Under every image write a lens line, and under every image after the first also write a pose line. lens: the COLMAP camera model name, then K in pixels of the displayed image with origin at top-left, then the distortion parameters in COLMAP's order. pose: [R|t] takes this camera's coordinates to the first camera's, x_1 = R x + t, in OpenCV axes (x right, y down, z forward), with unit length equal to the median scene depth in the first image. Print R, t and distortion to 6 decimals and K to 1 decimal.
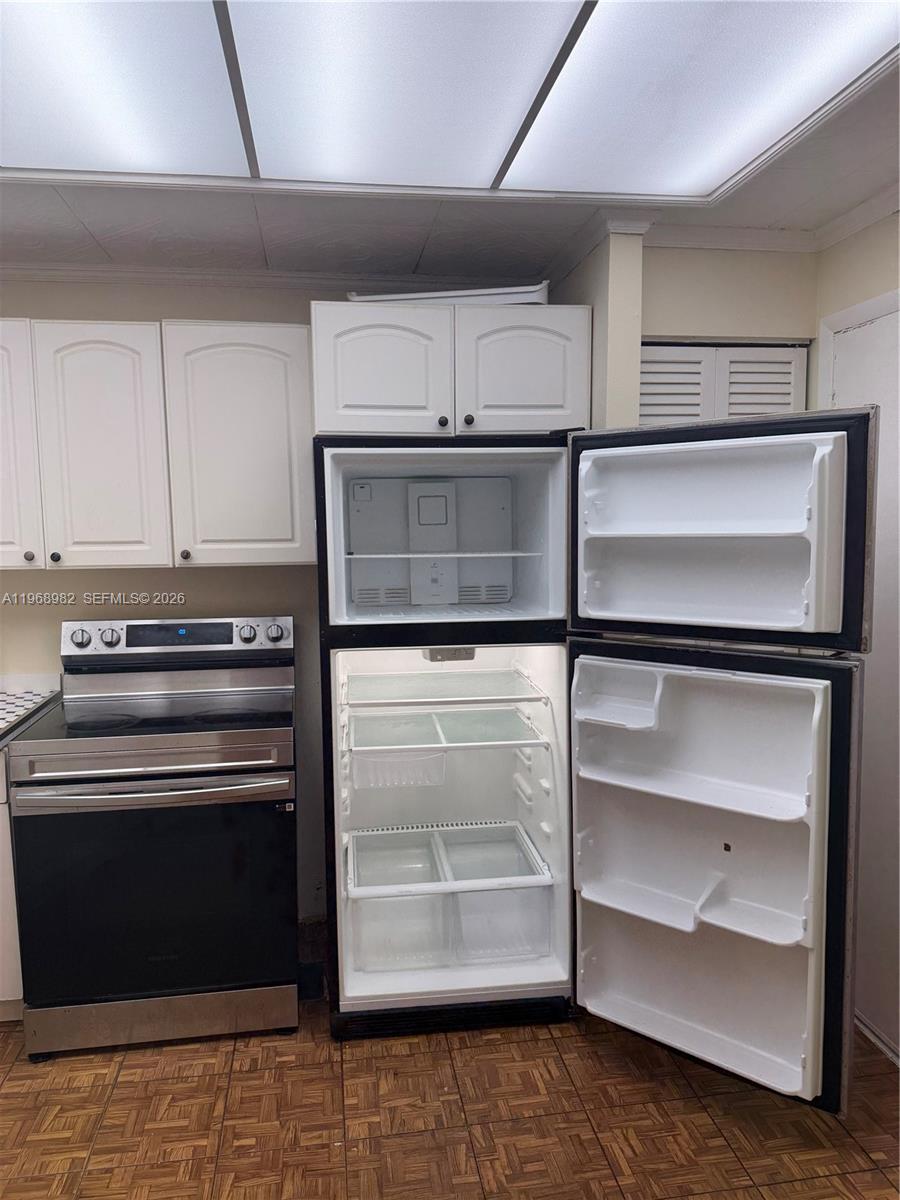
lens RADIAL K [[847.3, 0, 427.8], [0, 847.3, 622.9], [0, 0, 1]] dist [0.065050, -0.070945]
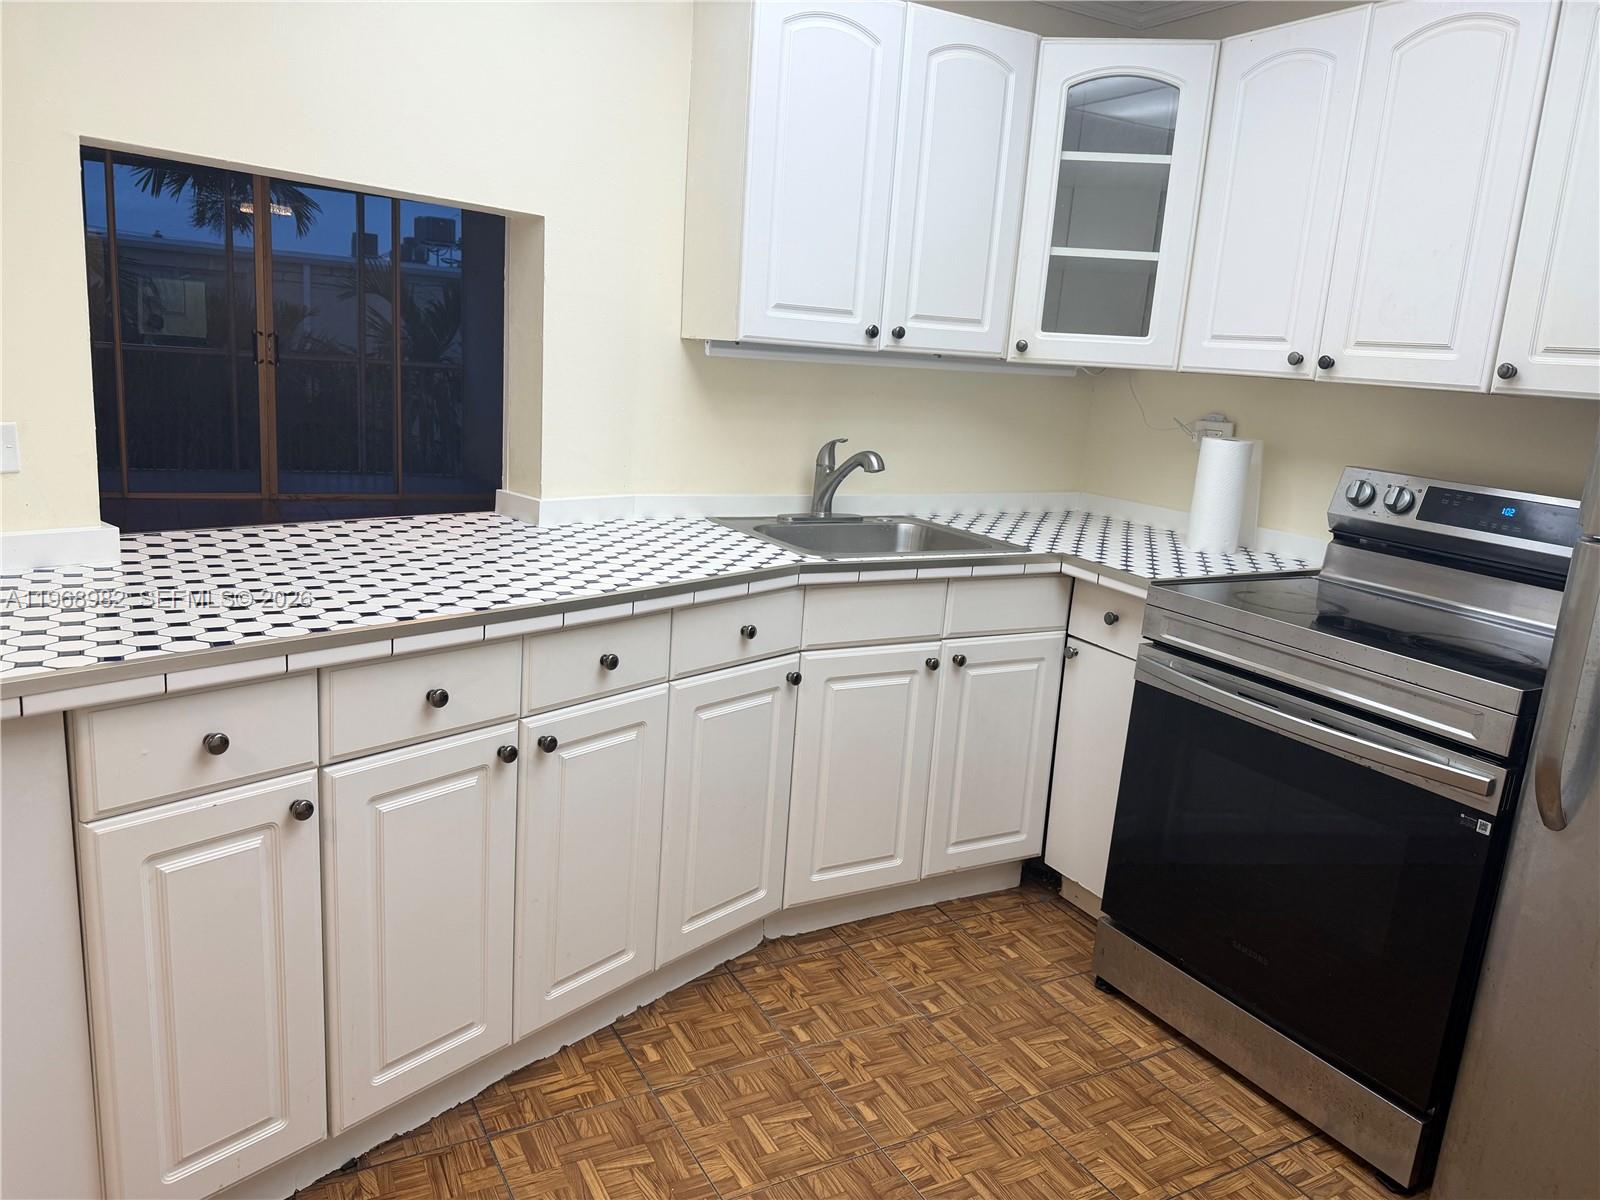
lens RADIAL K [[1129.7, 0, 794.6], [0, 1129.7, 596.6], [0, 0, 1]] dist [0.065050, -0.070945]
pose [[0.378236, 0.243661, -0.893066, 0.298633], [-0.196096, 0.963933, 0.179944, 0.025802], [0.904701, 0.107065, 0.412375, 0.270701]]
